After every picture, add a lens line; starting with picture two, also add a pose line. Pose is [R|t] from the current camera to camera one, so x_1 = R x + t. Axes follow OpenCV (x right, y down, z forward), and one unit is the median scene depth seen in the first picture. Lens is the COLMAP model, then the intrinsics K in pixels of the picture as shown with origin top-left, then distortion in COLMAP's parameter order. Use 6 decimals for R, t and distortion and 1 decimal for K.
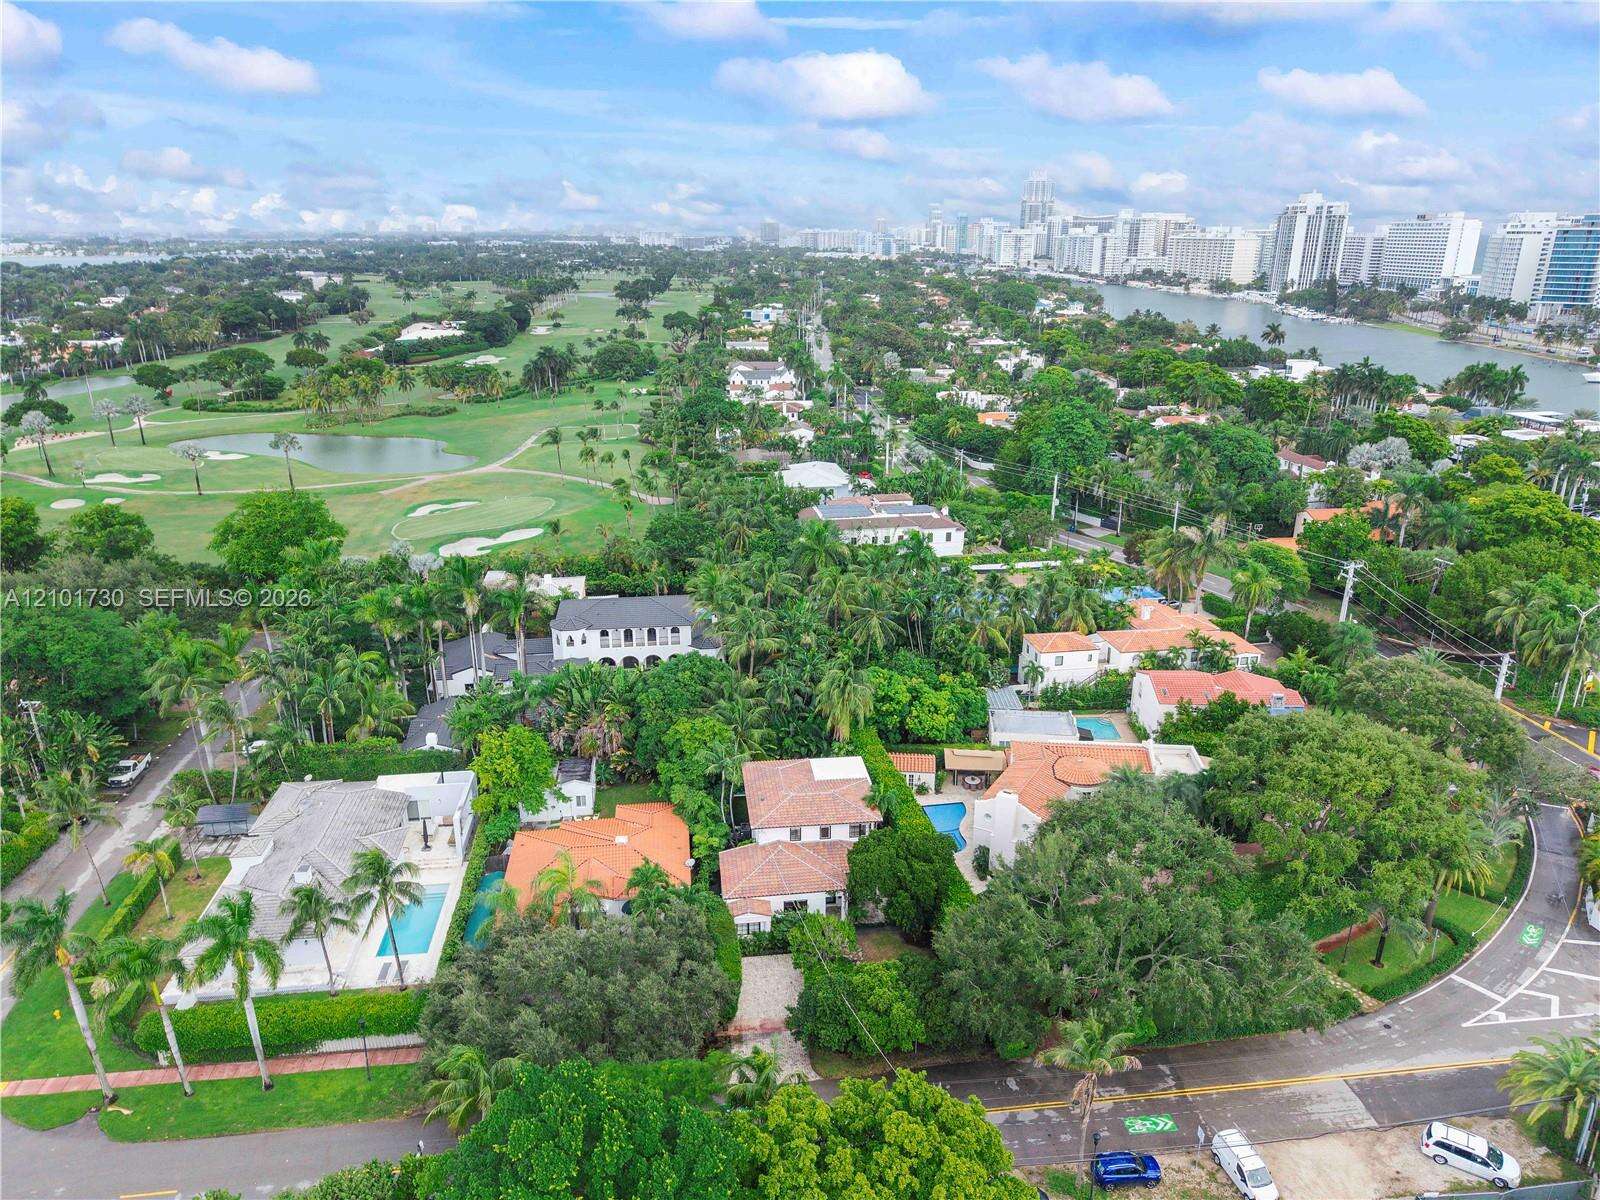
lens RADIAL K [[1028.5, 0, 799.6], [0, 1028.5, 595.7], [0, 0, 1]] dist [-0.002280, -0.009650]
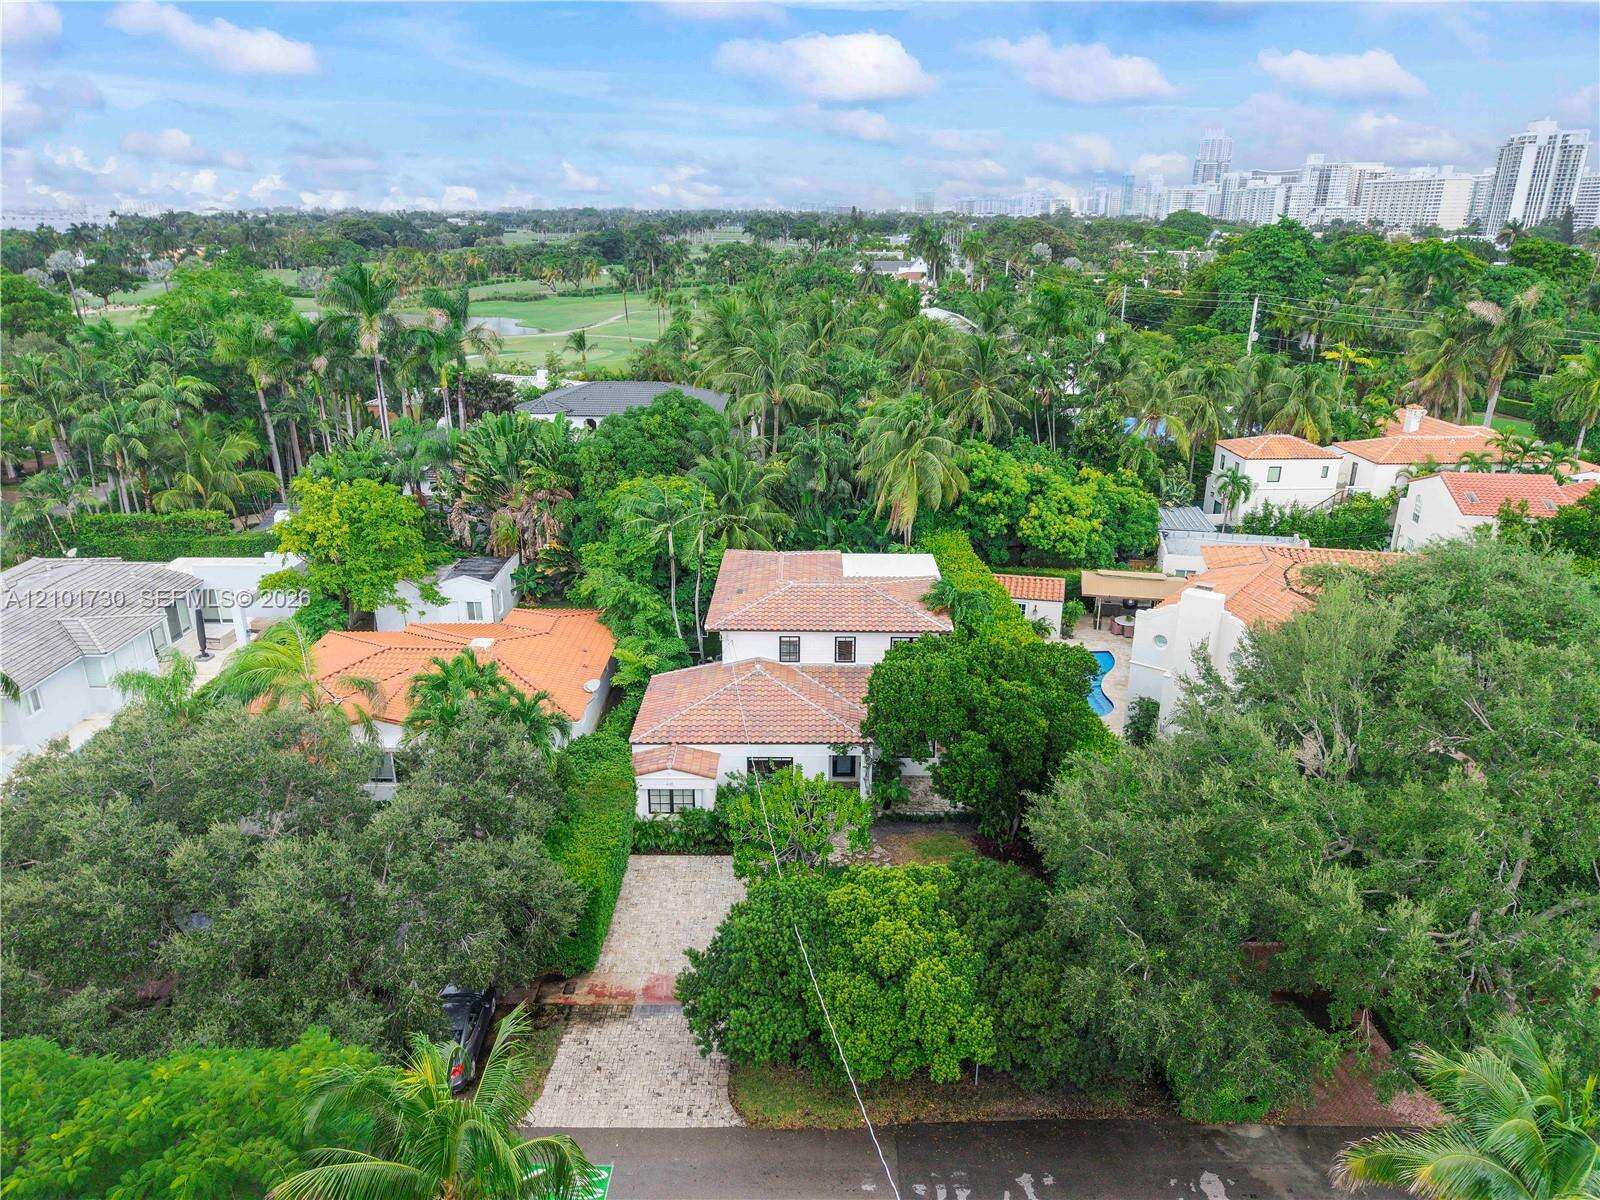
lens RADIAL K [[1028.5, 0, 795.8], [0, 1028.5, 610.2], [0, 0, 1]] dist [-0.002280, -0.009650]
pose [[0.989615, 0.039936, -0.138088, 0.067776], [-0.035526, 0.998782, 0.034252, 0.179636], [0.139287, -0.028991, 0.989828, 0.434213]]
